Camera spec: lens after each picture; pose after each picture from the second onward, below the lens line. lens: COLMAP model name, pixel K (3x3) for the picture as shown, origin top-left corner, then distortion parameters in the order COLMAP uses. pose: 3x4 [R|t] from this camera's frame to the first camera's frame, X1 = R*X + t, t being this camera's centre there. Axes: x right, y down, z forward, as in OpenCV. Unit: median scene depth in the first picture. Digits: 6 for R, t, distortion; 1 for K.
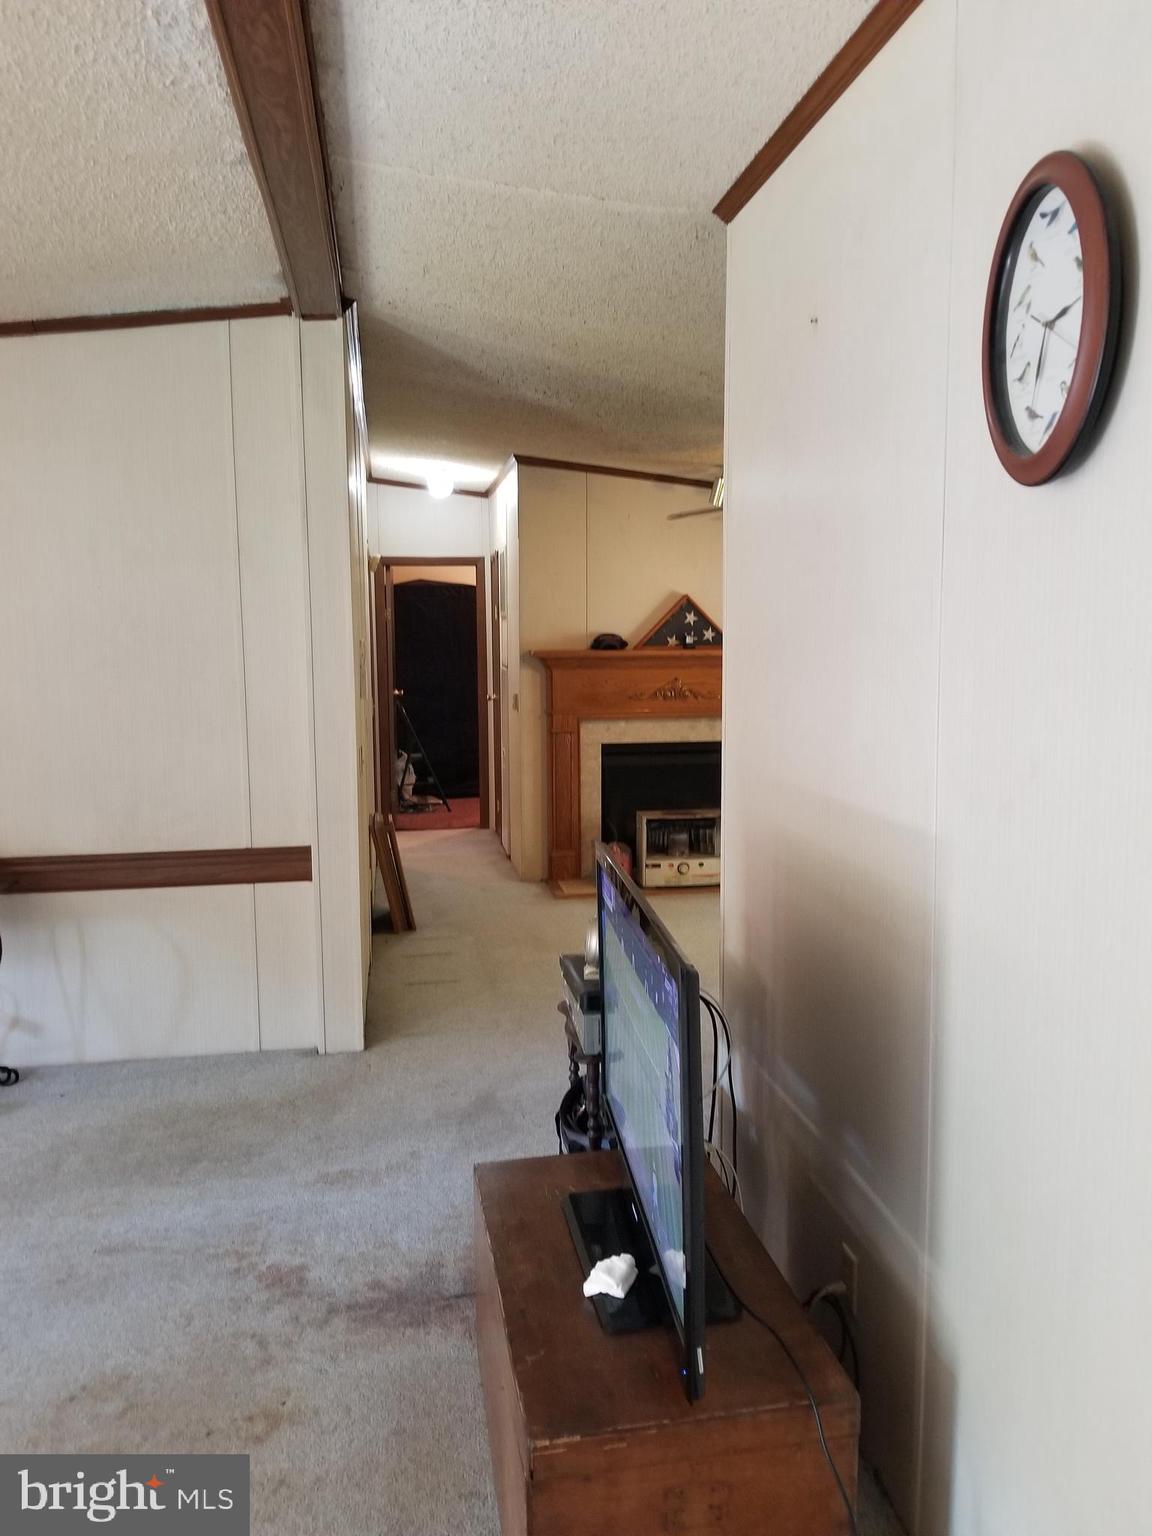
lens RADIAL K [[1193.4, 0, 579.1], [0, 1193.4, 766.6], [0, 0, 1]] dist [0.004315, -0.047107]
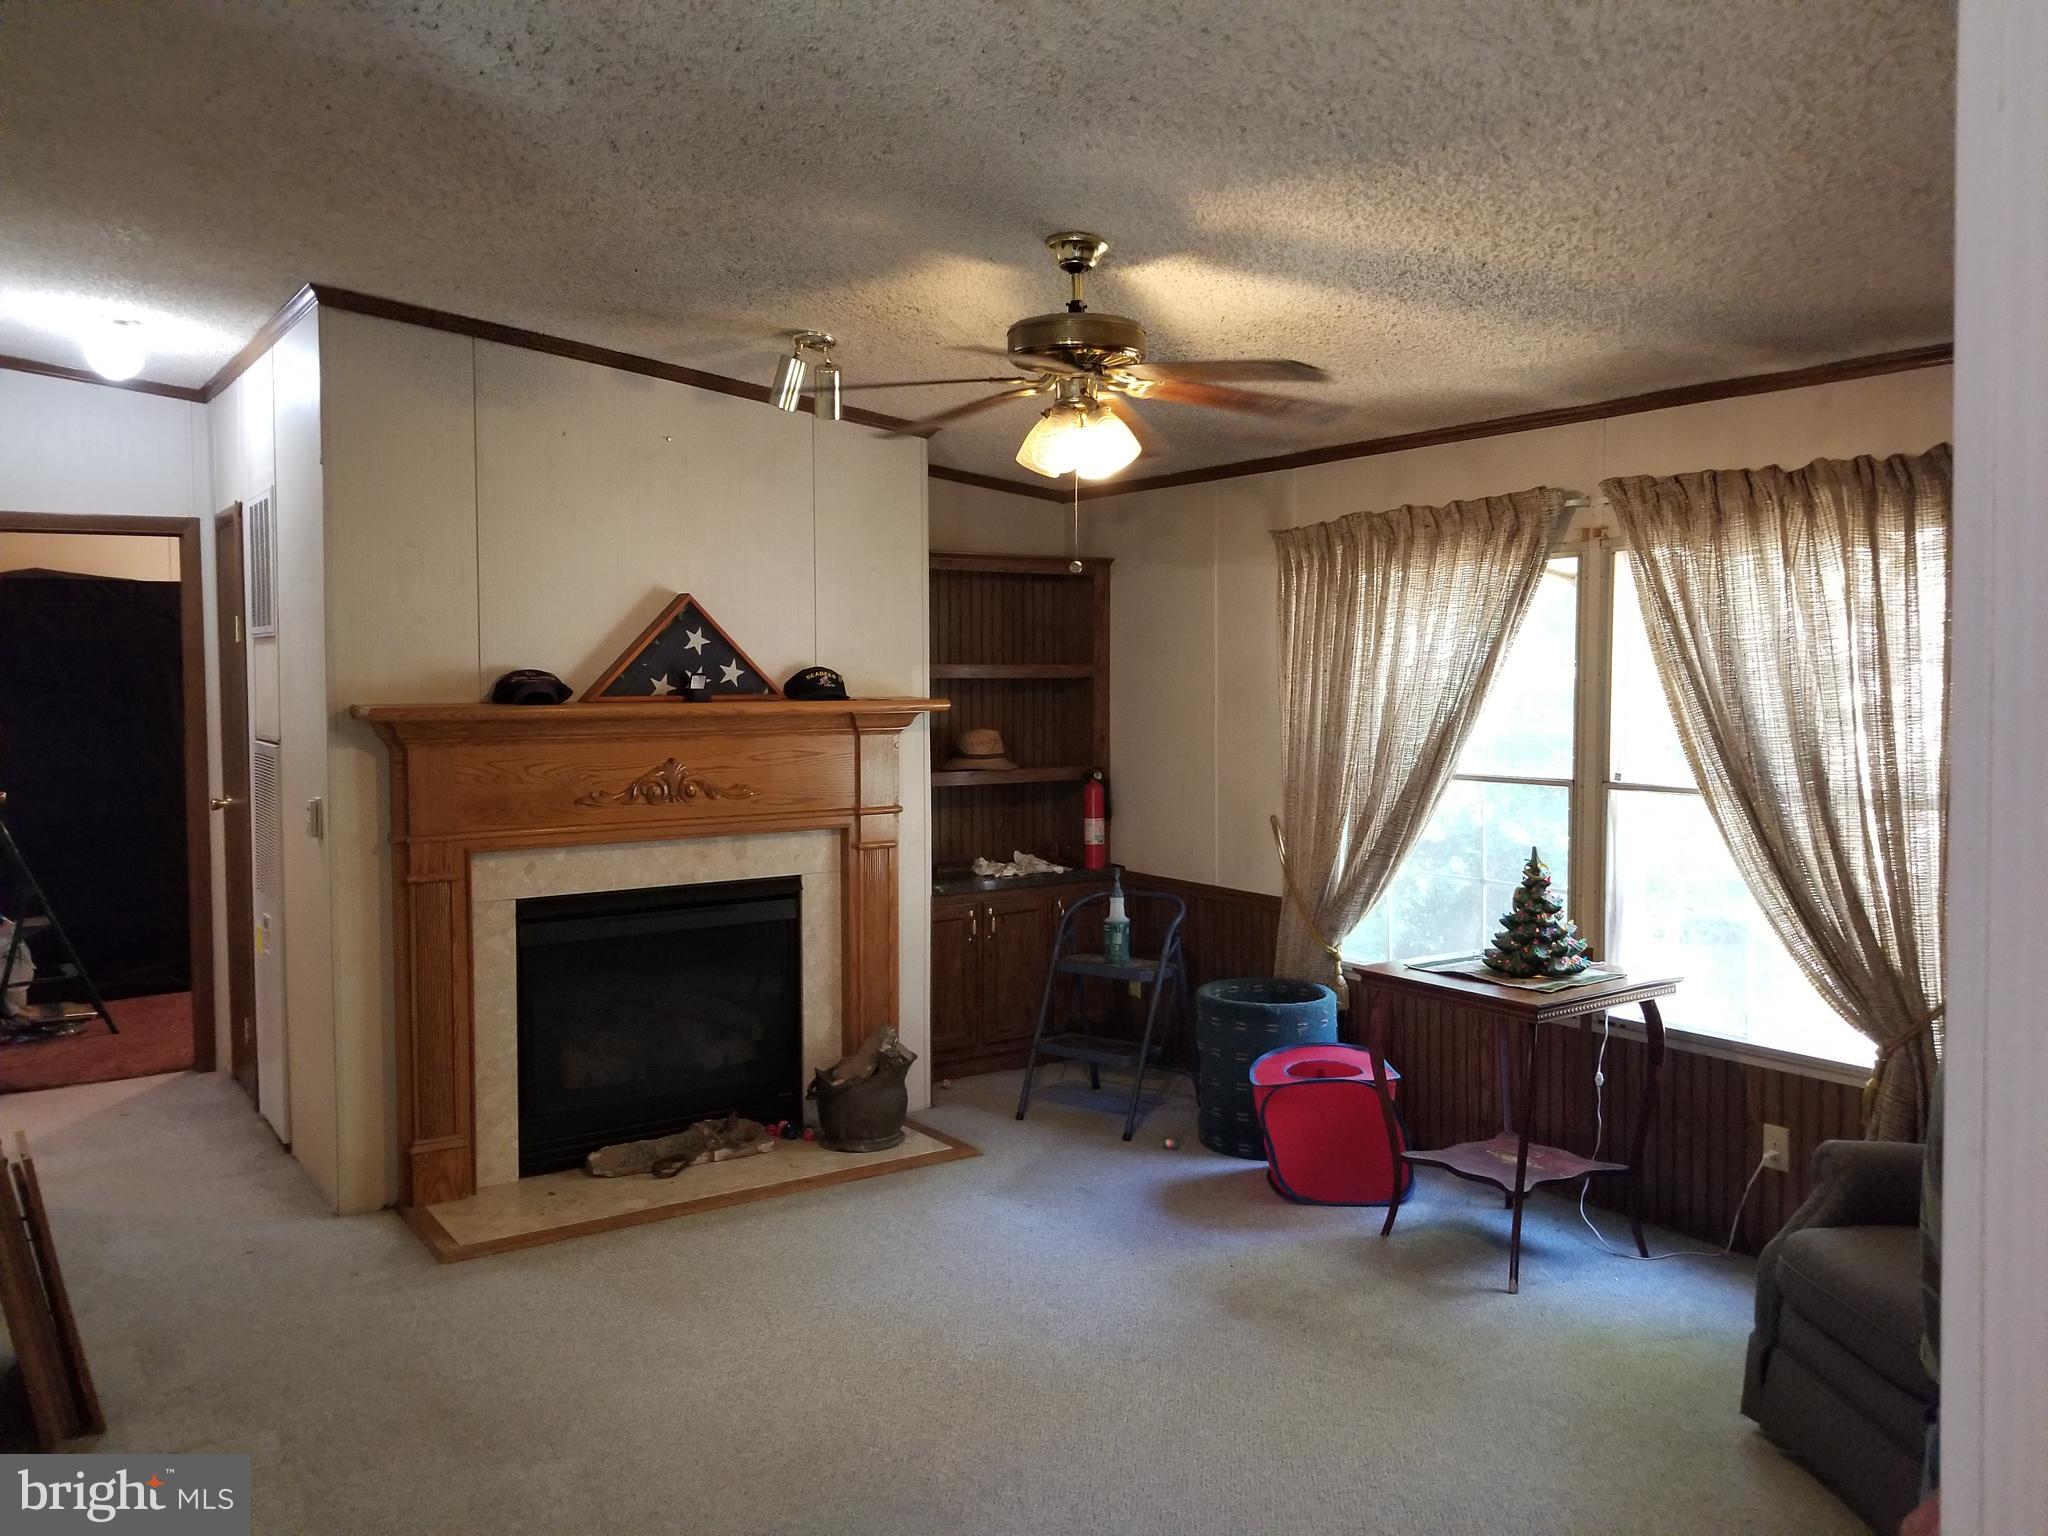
lens RADIAL K [[1591.3, 0, 1087.7], [0, 1591.3, 732.7], [0, 0, 1]] dist [0.004315, -0.047107]
pose [[0.891135, -0.015502, 0.453474, -0.065058], [0.052004, 0.996320, -0.068135, -0.030584], [-0.450749, 0.084300, 0.888661, 0.326979]]
